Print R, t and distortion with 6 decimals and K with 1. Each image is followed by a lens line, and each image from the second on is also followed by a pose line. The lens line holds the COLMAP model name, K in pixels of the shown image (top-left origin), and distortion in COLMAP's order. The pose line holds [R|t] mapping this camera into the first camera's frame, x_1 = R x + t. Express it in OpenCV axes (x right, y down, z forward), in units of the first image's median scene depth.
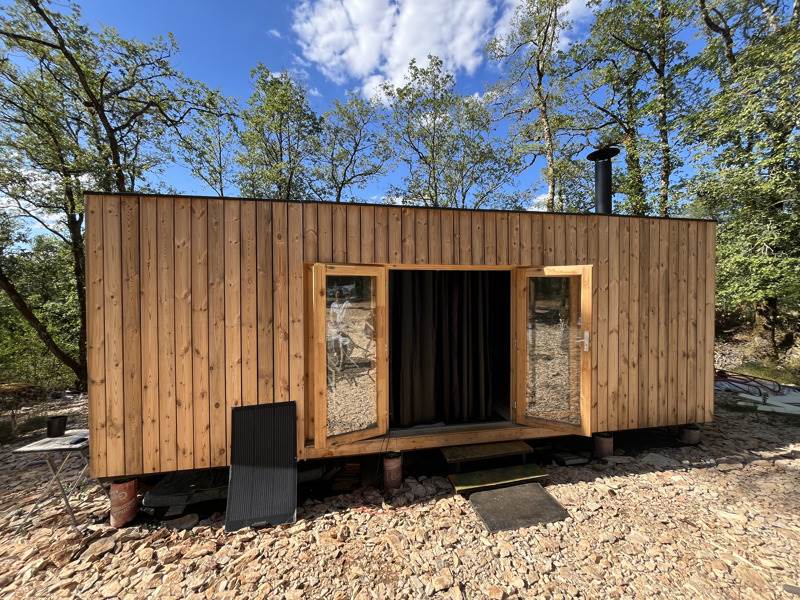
lens RADIAL K [[322.8, 0, 400.0], [0, 322.8, 300.0], [0, 0, 1]] dist [-0.002556, -0.000197]
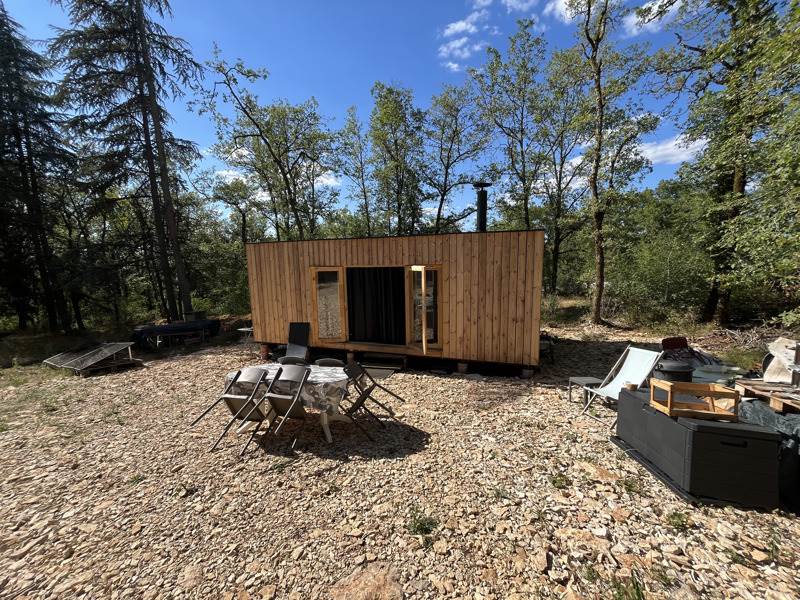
lens RADIAL K [[322.8, 0, 400.0], [0, 322.8, 300.0], [0, 0, 1]] dist [-0.002556, -0.000197]
pose [[0.867088, 0.052933, -0.495334, 1.348090], [0.010868, 0.992092, 0.125043, -0.143164], [0.498036, -0.113806, 0.859656, -0.683159]]
